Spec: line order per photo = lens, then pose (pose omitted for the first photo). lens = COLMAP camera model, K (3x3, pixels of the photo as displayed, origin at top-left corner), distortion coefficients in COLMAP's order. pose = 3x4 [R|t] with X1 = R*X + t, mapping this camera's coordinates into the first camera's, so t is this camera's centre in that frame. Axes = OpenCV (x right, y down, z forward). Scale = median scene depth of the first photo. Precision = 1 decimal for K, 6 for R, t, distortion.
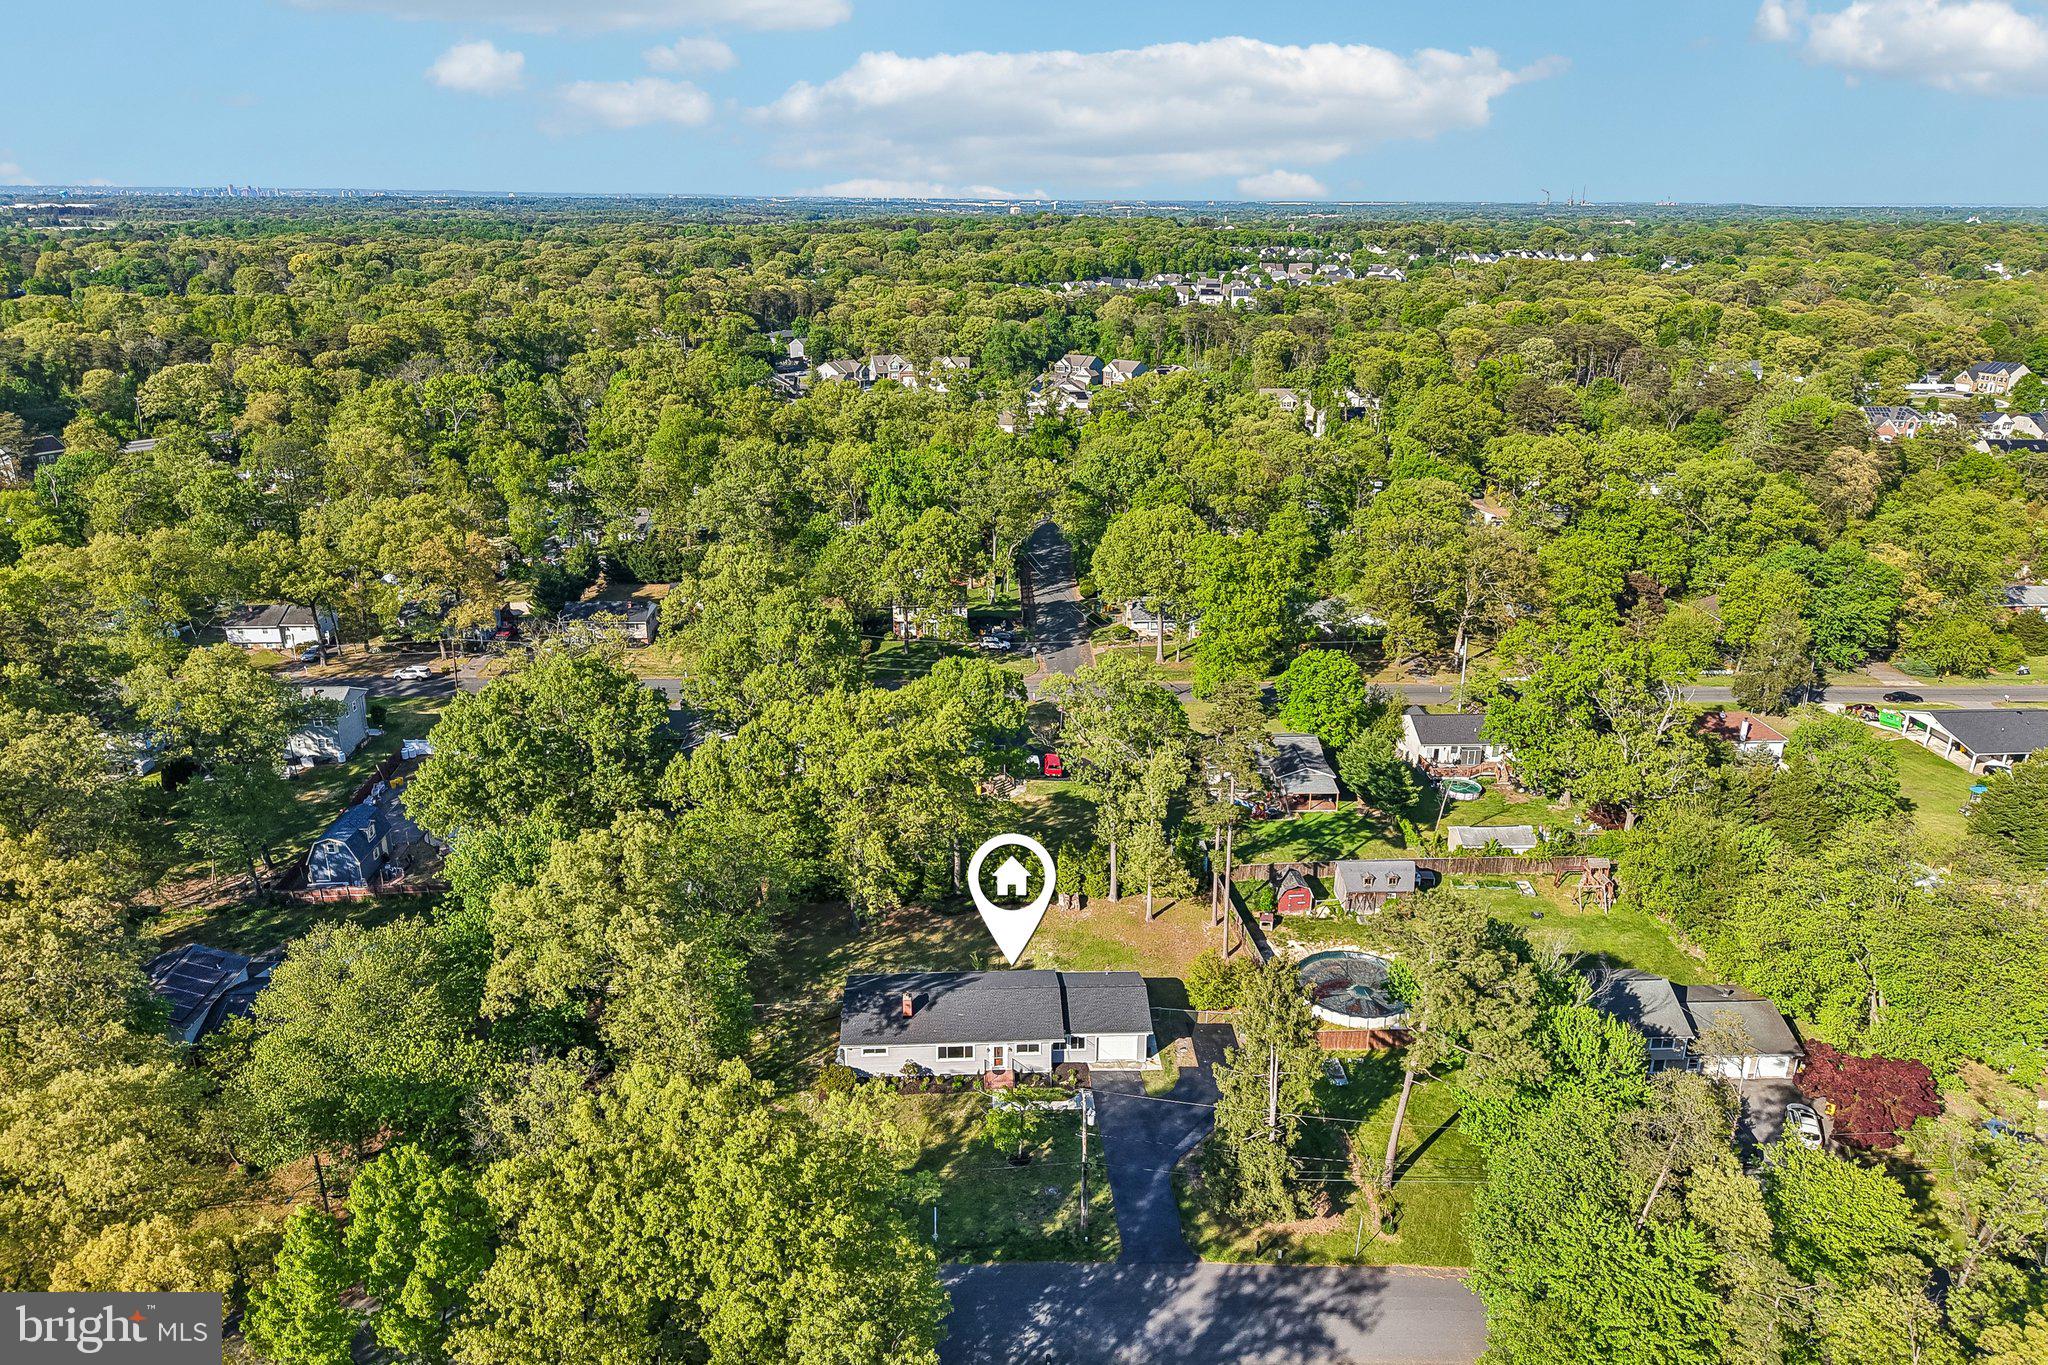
lens RADIAL K [[1368.4, 0, 1024.0], [0, 1368.4, 682.5], [0, 0, 1]] dist [0.049497, -0.053437]
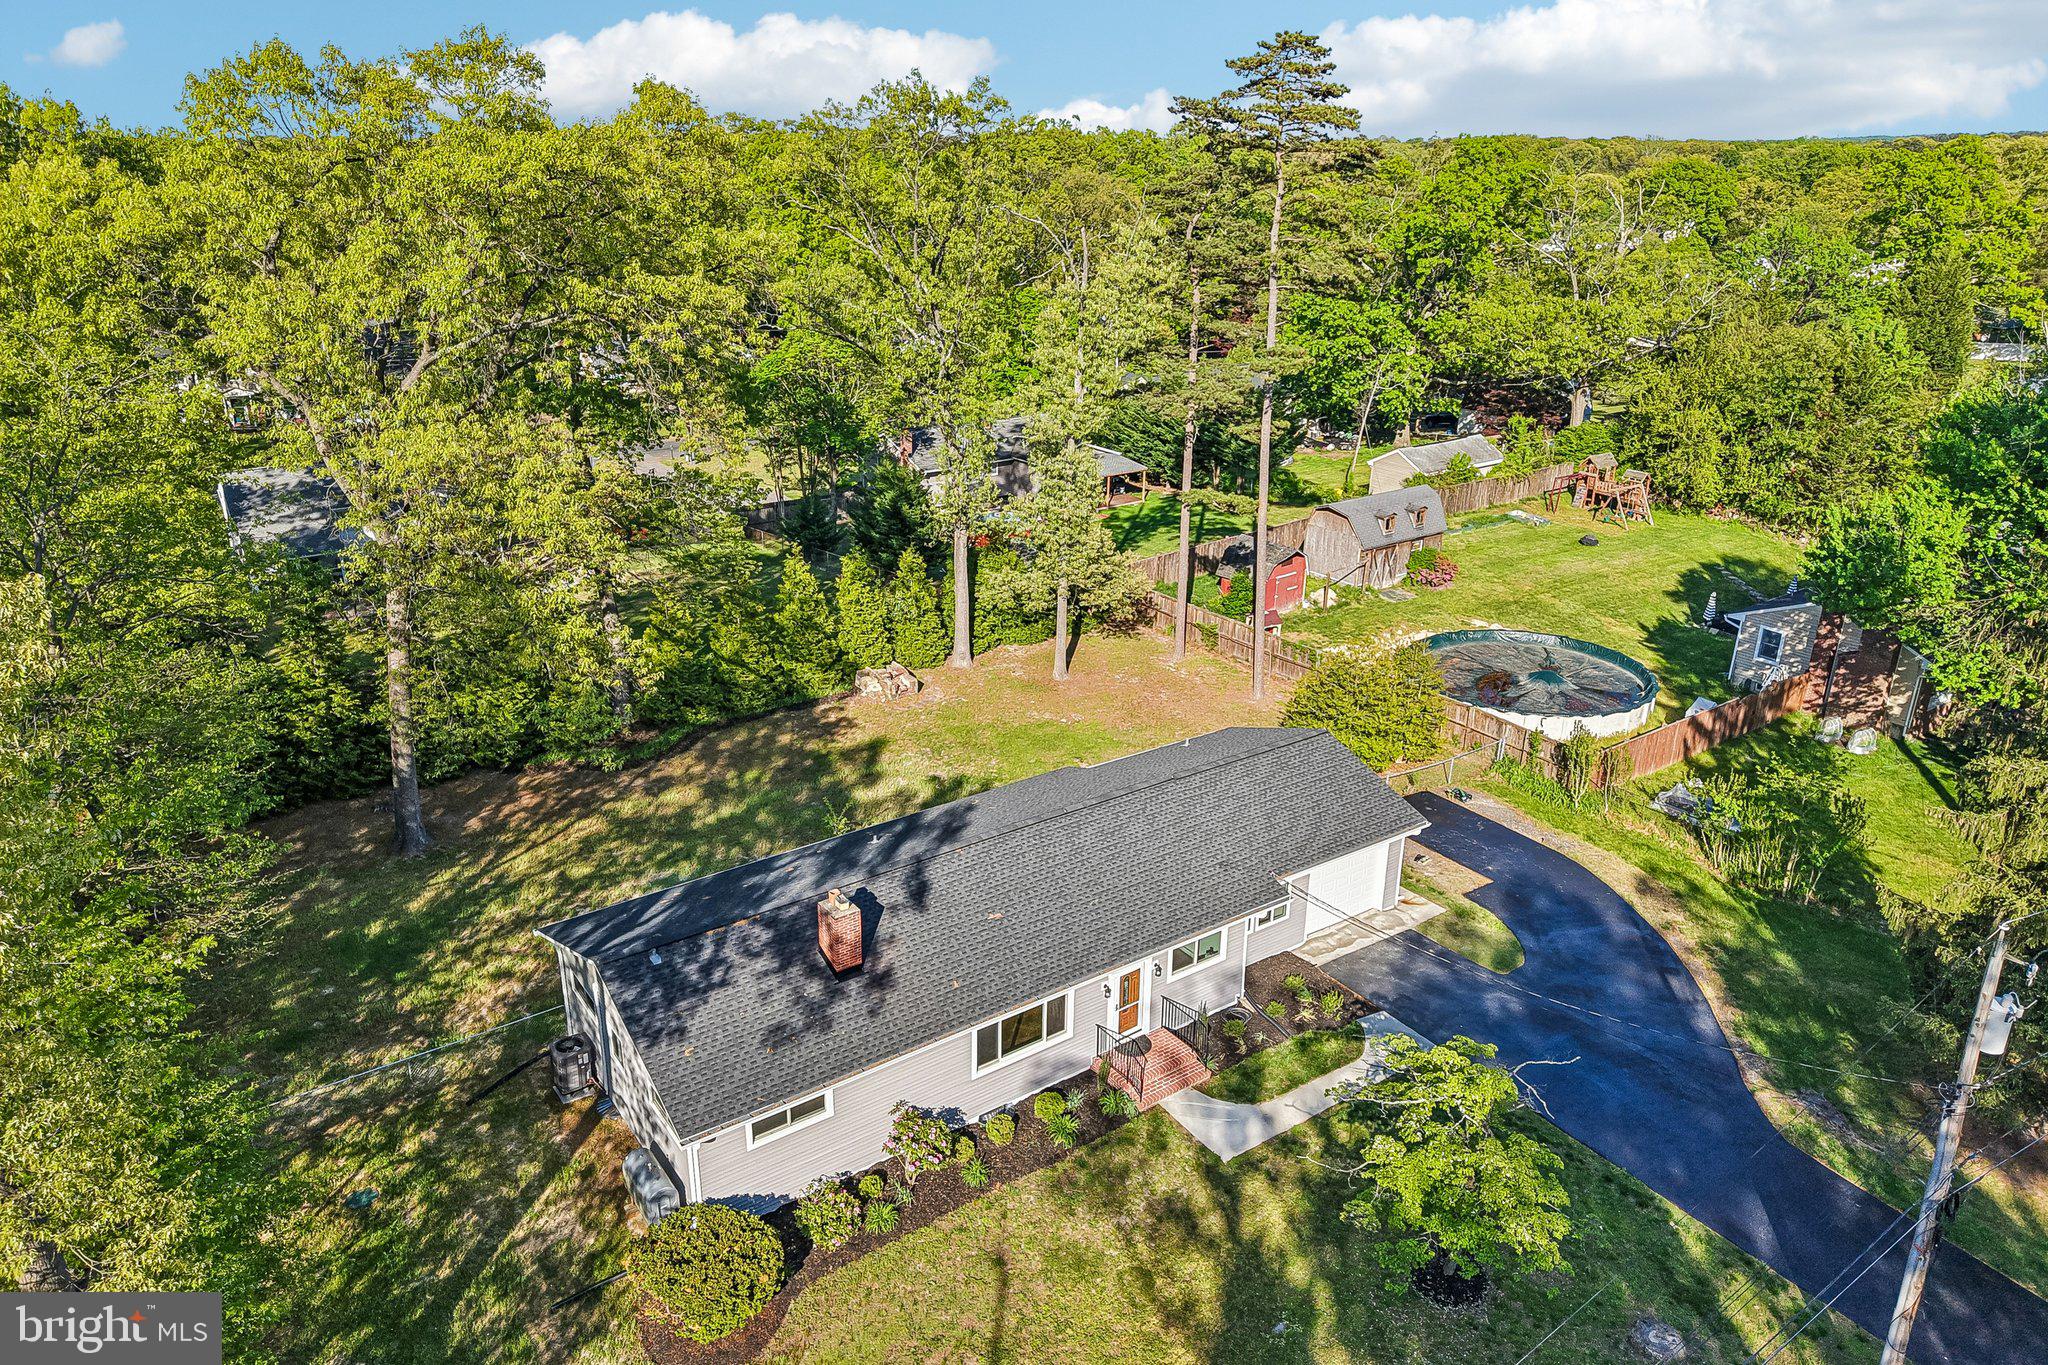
lens RADIAL K [[1368.4, 0, 1024.0], [0, 1368.4, 682.5], [0, 0, 1]] dist [0.049497, -0.053437]
pose [[0.846678, -0.196272, 0.494584, -0.148484], [0.180316, 0.980321, 0.080352, 0.129337], [-0.500623, 0.021149, 0.865407, 0.566238]]
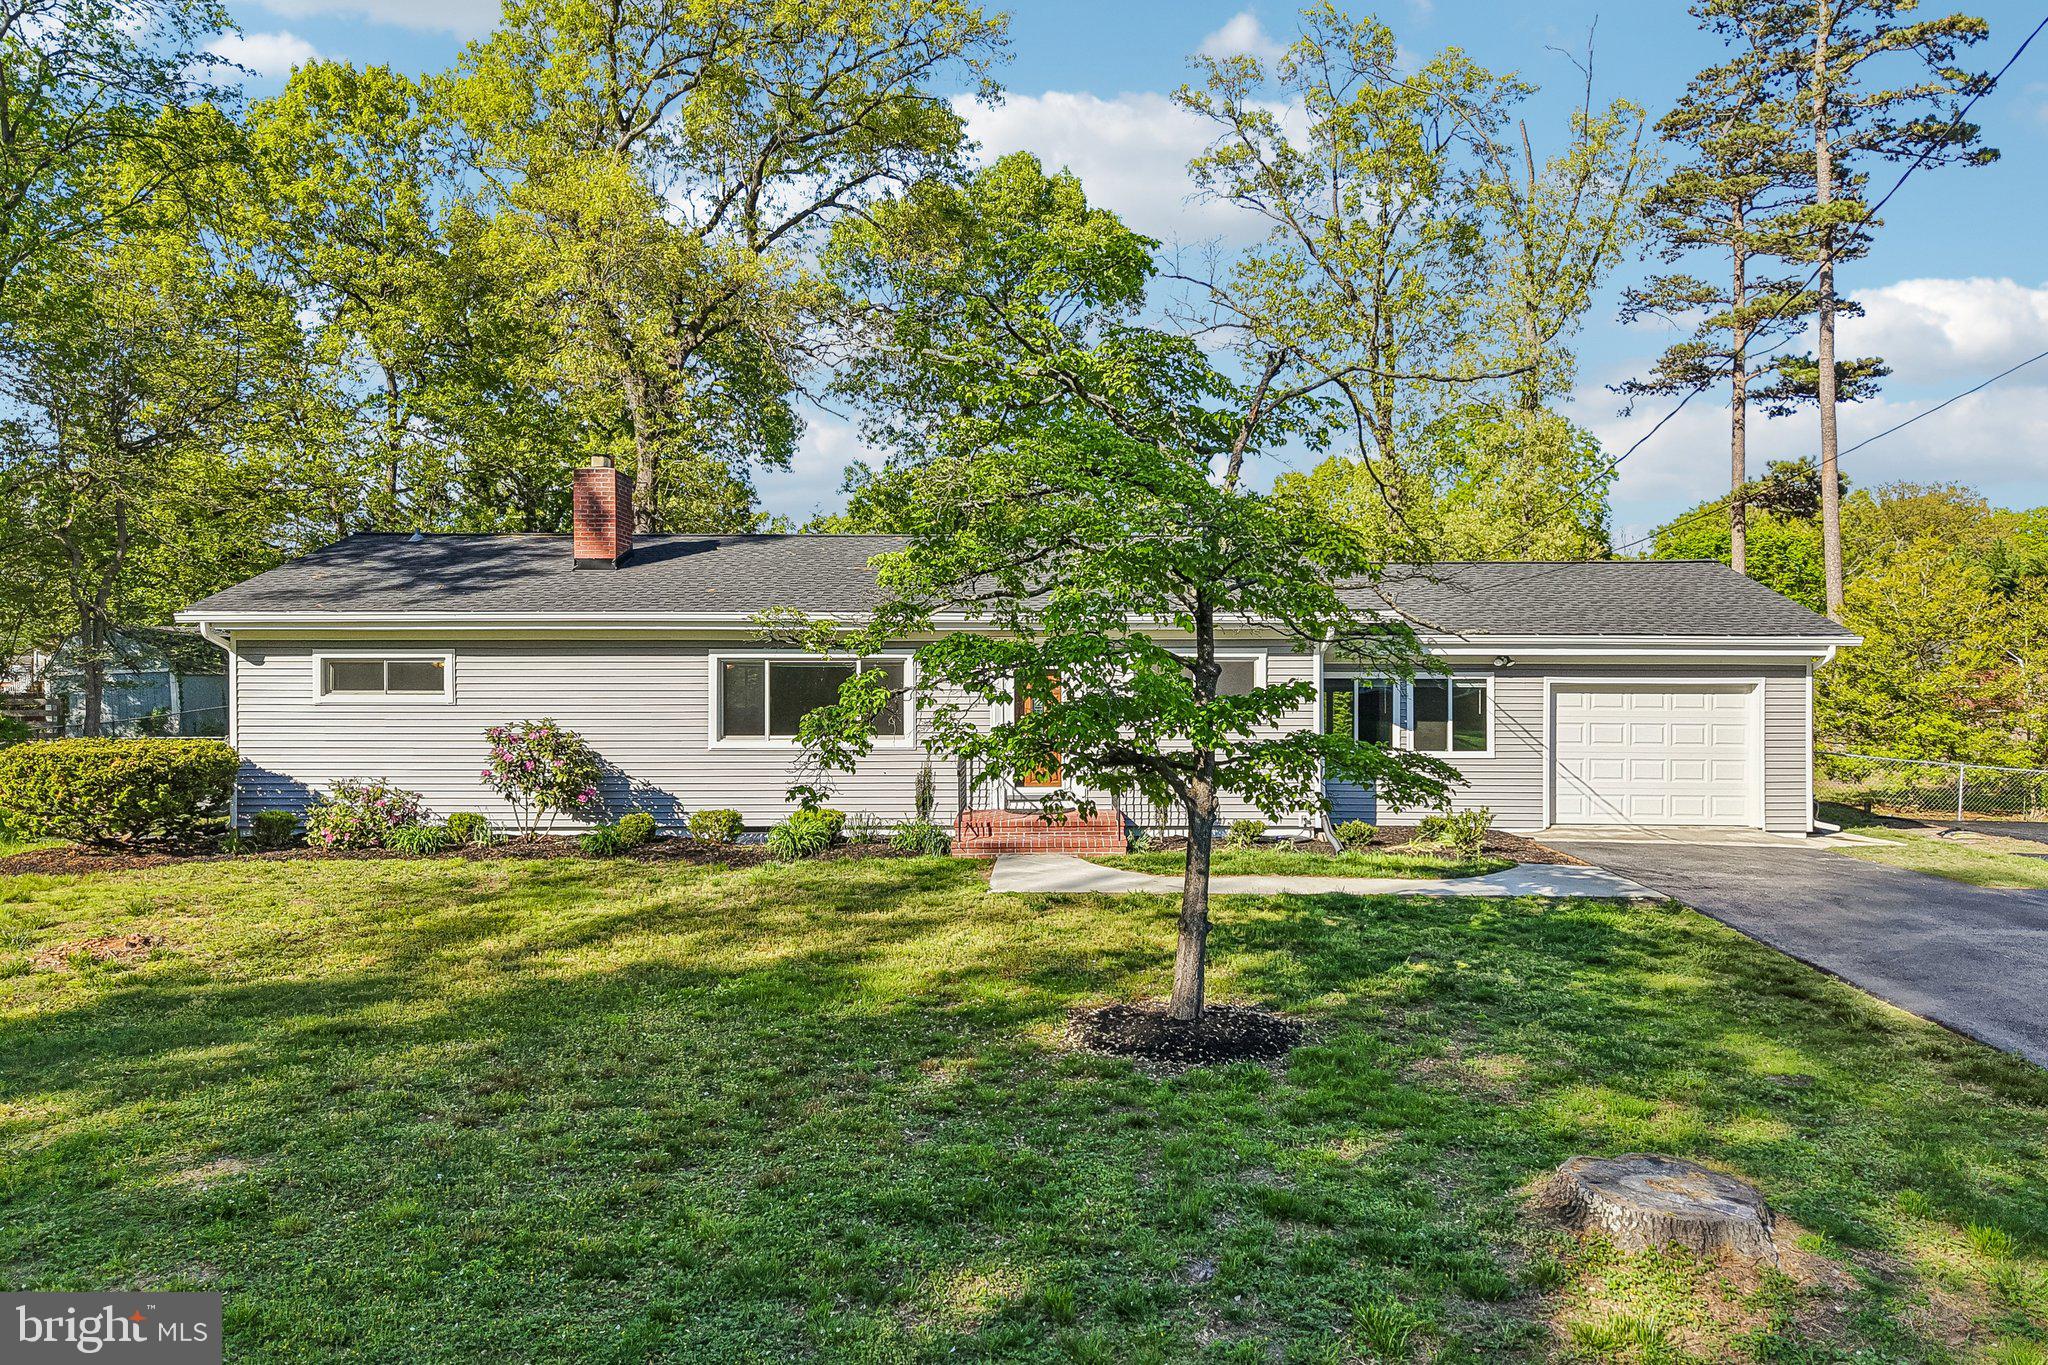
lens RADIAL K [[1373.2, 0, 1025.0], [0, 1373.2, 689.0], [0, 0, 1]] dist [0.049396, -0.056095]
pose [[0.997640, -0.002934, -0.068600, -0.005729], [-0.020259, 0.942030, -0.334918, 0.258376], [0.065606, 0.335517, 0.939747, 0.643626]]
